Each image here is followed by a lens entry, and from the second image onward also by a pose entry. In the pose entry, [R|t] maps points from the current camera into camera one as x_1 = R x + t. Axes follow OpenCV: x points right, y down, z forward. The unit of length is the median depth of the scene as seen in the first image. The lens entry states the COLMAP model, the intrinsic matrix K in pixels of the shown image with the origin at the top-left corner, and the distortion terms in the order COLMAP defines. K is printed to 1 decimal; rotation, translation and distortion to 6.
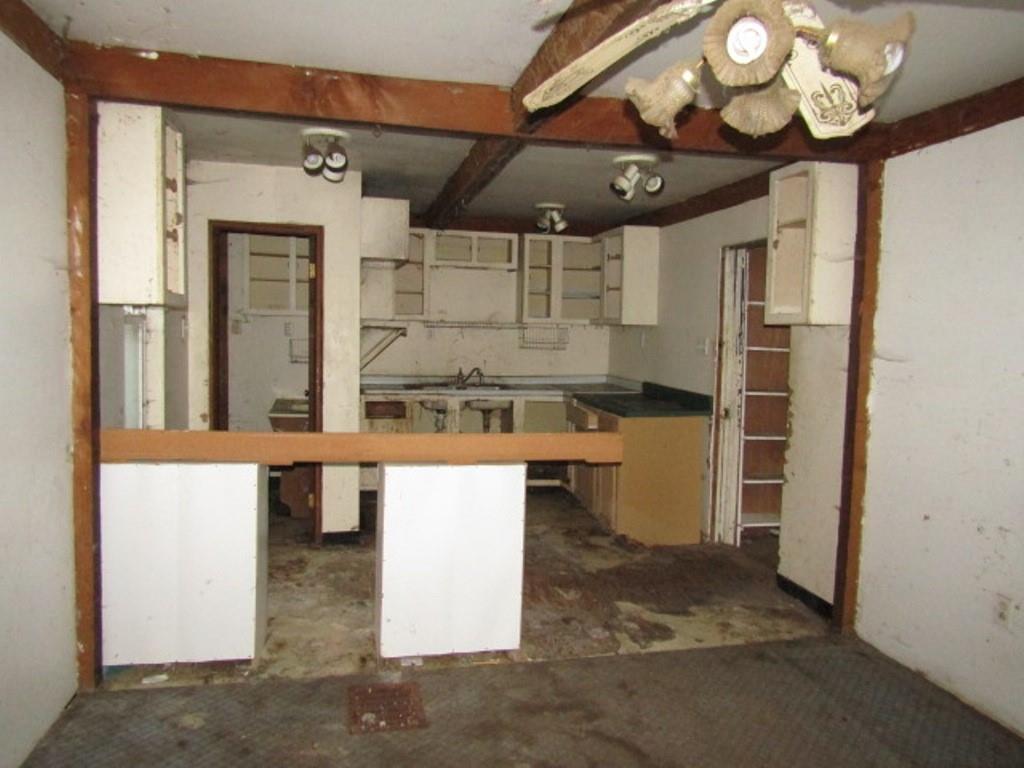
lens RADIAL K [[732.0, 0, 512.0], [0, 732.0, 384.0], [0, 0, 1]] dist [-0.009327, 0.004436]
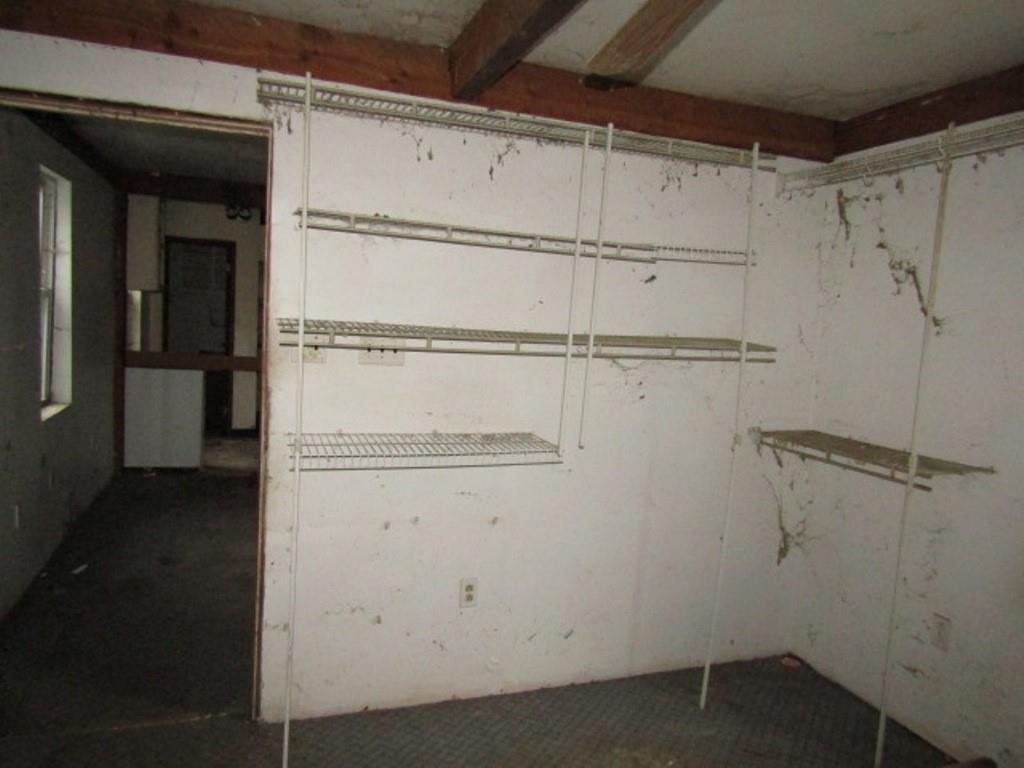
lens RADIAL K [[717.9, 0, 512.0], [0, 717.9, 384.0], [0, 0, 1]] dist [-0.043601, -0.000259]
pose [[0.991330, 0.022456, 0.129466, 0.249961], [-0.025490, 0.999437, 0.021830, 0.076902], [-0.128903, -0.024941, 0.991344, -1.074964]]
